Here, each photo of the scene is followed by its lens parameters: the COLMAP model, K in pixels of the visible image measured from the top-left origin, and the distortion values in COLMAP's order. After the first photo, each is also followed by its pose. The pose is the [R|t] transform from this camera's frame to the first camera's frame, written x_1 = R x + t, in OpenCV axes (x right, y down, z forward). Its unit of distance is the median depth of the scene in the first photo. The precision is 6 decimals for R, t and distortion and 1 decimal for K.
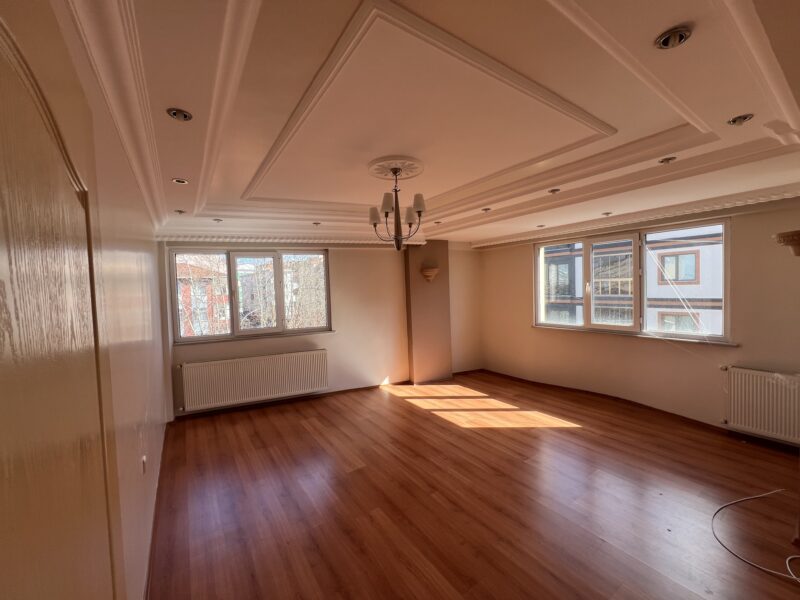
lens RADIAL K [[320.1, 0, 400.4], [0, 320.1, 299.2], [0, 0, 1]] dist [-0.002762, 0.000577]
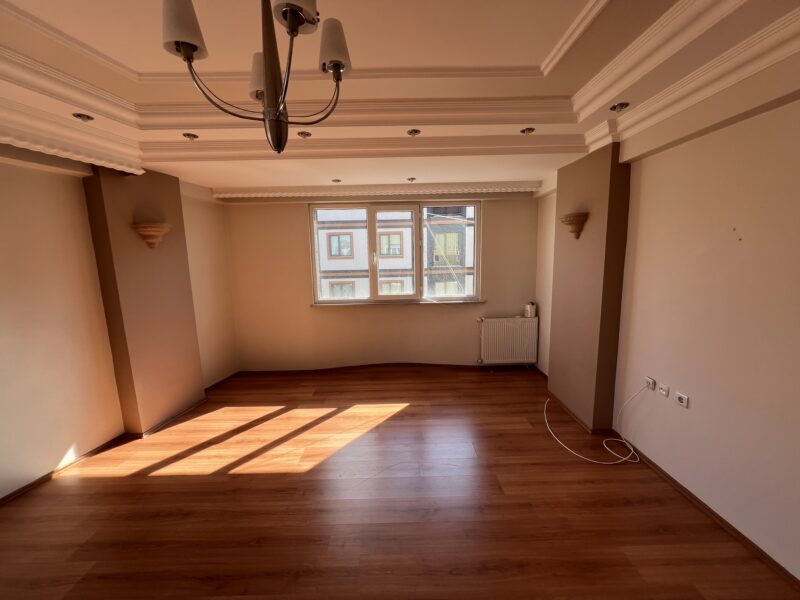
lens RADIAL K [[320.1, 0, 402.6], [0, 320.1, 299.5], [0, 0, 1]] dist [-0.002762, 0.000577]
pose [[0.558849, -0.099268, 0.823306, -0.159484], [0.035718, 0.994769, 0.095697, -0.001824], [-0.828500, -0.024074, 0.559472, 0.397068]]
